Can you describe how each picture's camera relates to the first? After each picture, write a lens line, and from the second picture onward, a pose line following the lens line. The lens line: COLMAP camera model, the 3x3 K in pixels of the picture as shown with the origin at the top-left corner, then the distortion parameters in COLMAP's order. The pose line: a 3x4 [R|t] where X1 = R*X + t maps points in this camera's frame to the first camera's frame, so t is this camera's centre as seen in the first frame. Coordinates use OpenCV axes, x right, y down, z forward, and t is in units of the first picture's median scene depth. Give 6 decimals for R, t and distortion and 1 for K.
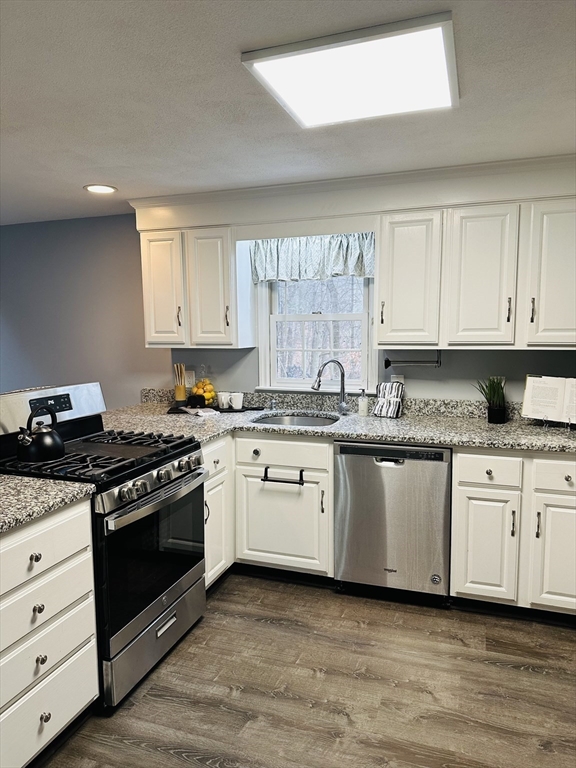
lens RADIAL K [[536.1, 0, 285.3], [0, 536.1, 387.4], [0, 0, 1]] dist [0.031252, -0.032396]
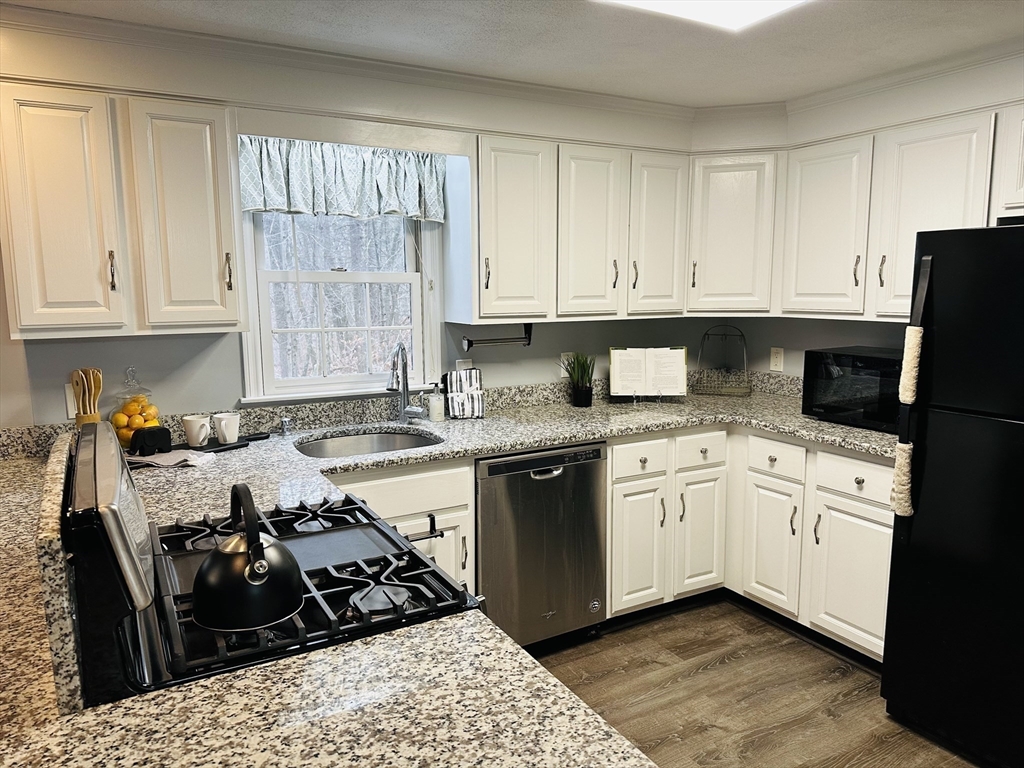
lens RADIAL K [[714.8, 0, 515.1], [0, 714.8, 381.8], [0, 0, 1]] dist [0.031252, -0.032396]
pose [[0.647919, -0.094622, 0.755810, -0.561014], [0.087043, 0.994952, 0.049943, -0.040683], [-0.756720, 0.033429, 0.652884, 0.369524]]
